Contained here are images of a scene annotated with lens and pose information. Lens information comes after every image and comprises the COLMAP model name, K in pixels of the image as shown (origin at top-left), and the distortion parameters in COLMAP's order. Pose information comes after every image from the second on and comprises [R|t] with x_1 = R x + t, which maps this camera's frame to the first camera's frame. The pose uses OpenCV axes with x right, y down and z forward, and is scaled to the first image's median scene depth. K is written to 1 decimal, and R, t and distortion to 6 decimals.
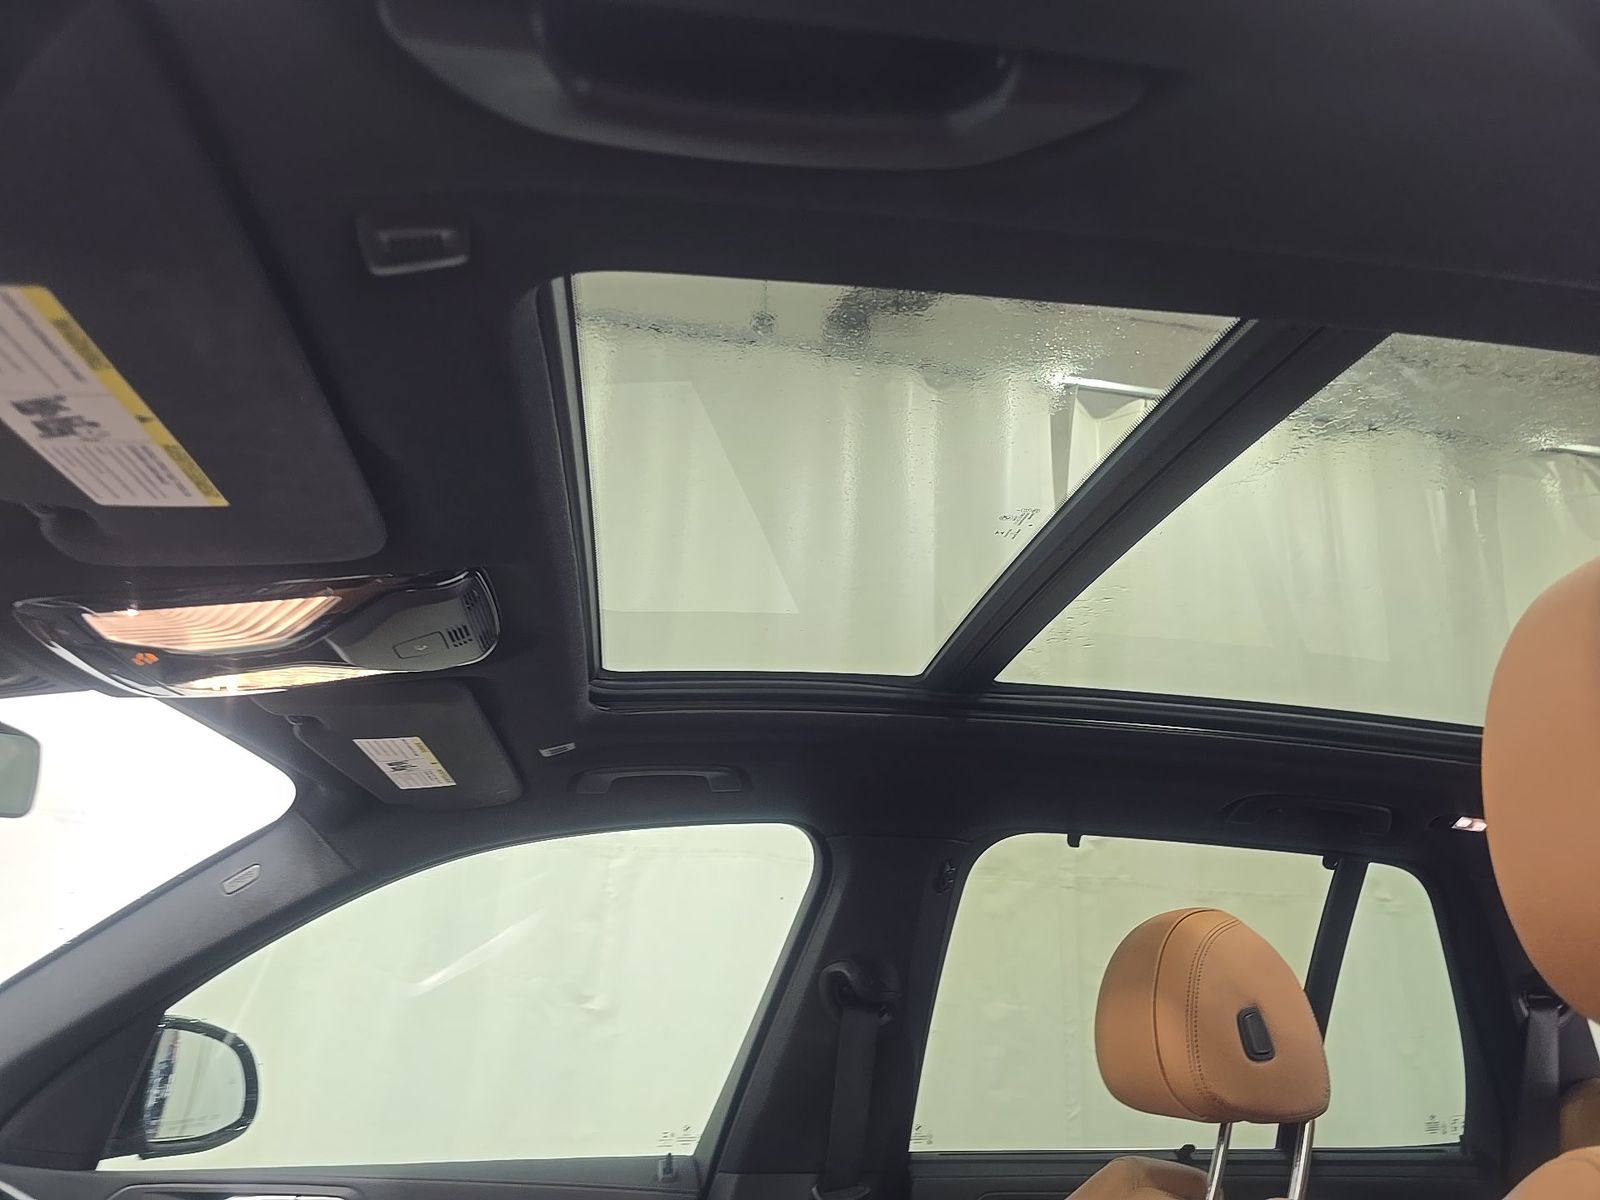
lens RADIAL K [[1106.5, 0, 800.0], [0, 1106.5, 600.0], [0, 0, 1]] dist [-0.002039, -0.003102]
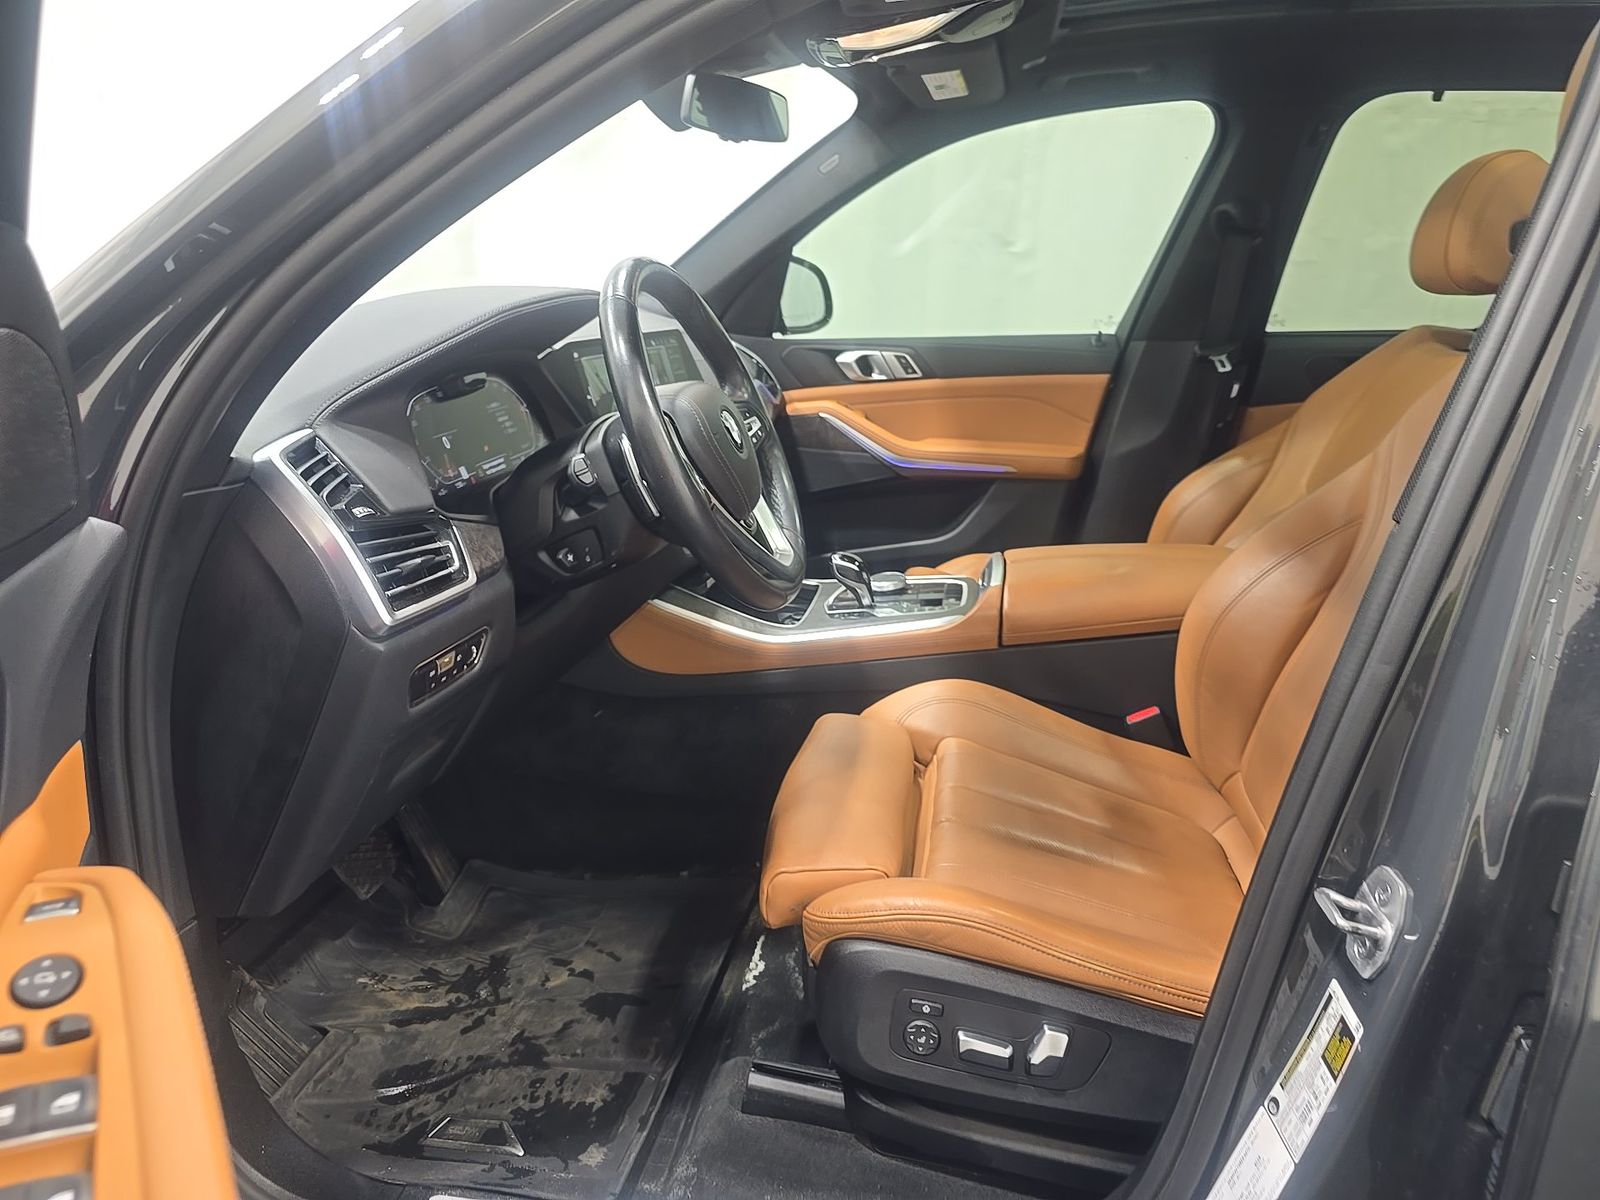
lens RADIAL K [[1106.5, 0, 800.0], [0, 1106.5, 600.0], [0, 0, 1]] dist [-0.002039, -0.003102]
pose [[0.949334, 0.066565, -0.307137, -0.014543], [0.132418, 0.801593, 0.583021, -0.160966], [0.285008, -0.594152, 0.752166, -0.518470]]
